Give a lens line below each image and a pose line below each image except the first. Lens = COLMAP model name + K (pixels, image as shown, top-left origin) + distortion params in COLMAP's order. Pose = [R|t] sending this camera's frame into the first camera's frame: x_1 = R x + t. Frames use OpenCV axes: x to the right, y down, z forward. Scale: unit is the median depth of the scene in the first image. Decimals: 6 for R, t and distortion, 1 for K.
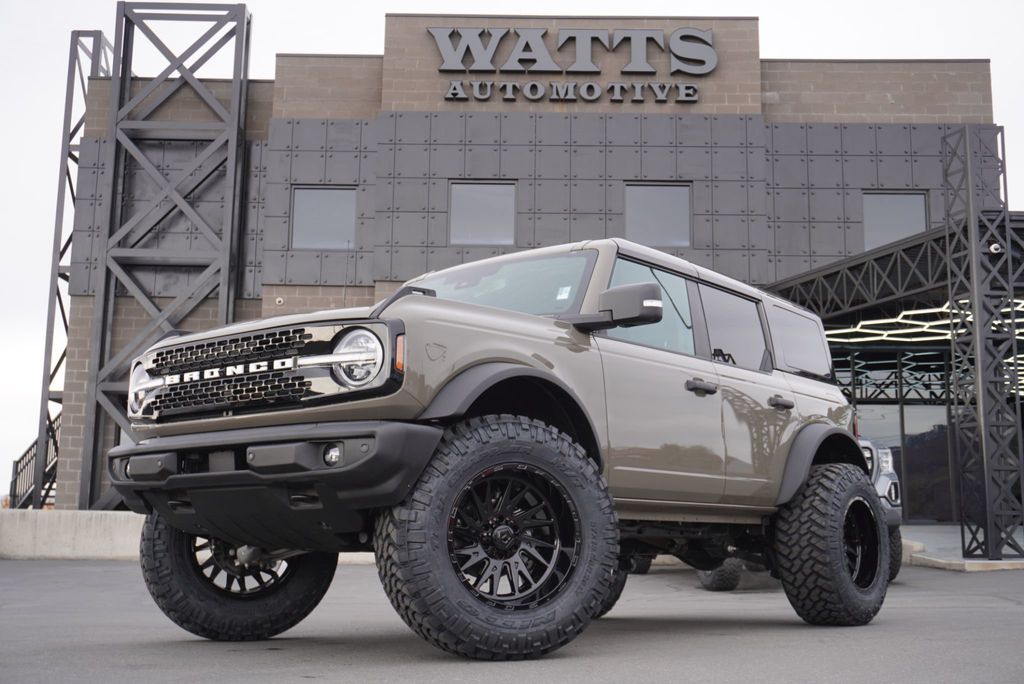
lens RADIAL K [[1177.7, 0, 512.0], [0, 1177.7, 342.0], [0, 0, 1]] dist [-0.059648, -0.007314]
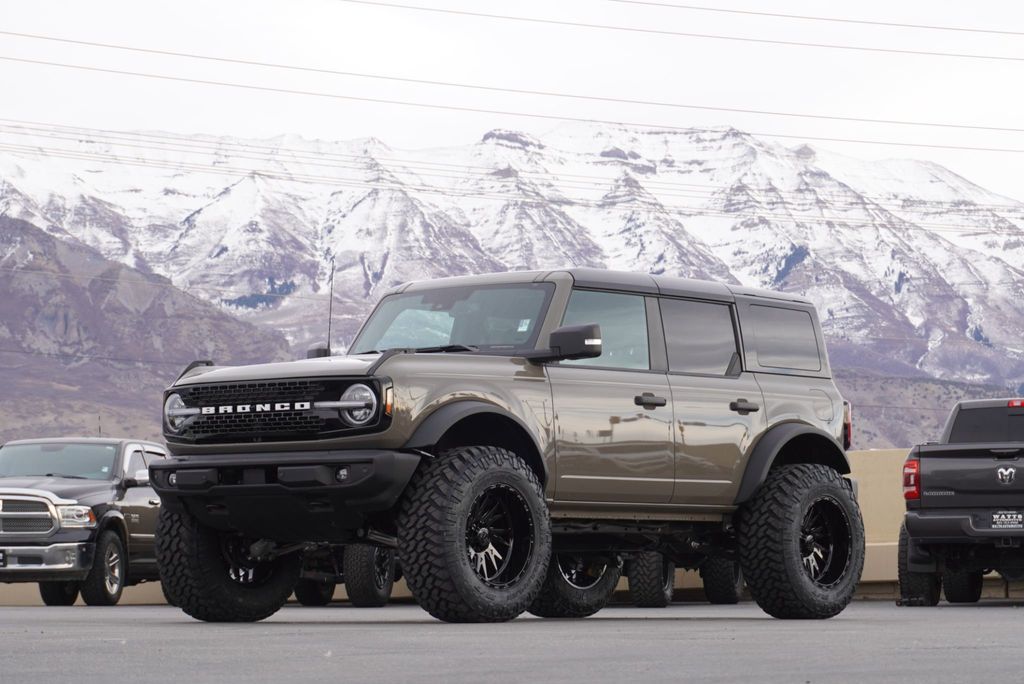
lens RADIAL K [[2726.2, 0, 512.0], [0, 2726.2, 342.0], [0, 0, 1]] dist [-0.104866, -0.448613]
pose [[0.999575, -0.000834, -0.029155, 0.130293], [0.003550, 0.995638, 0.093228, -0.325464], [0.028950, -0.093292, 0.995218, -1.984204]]
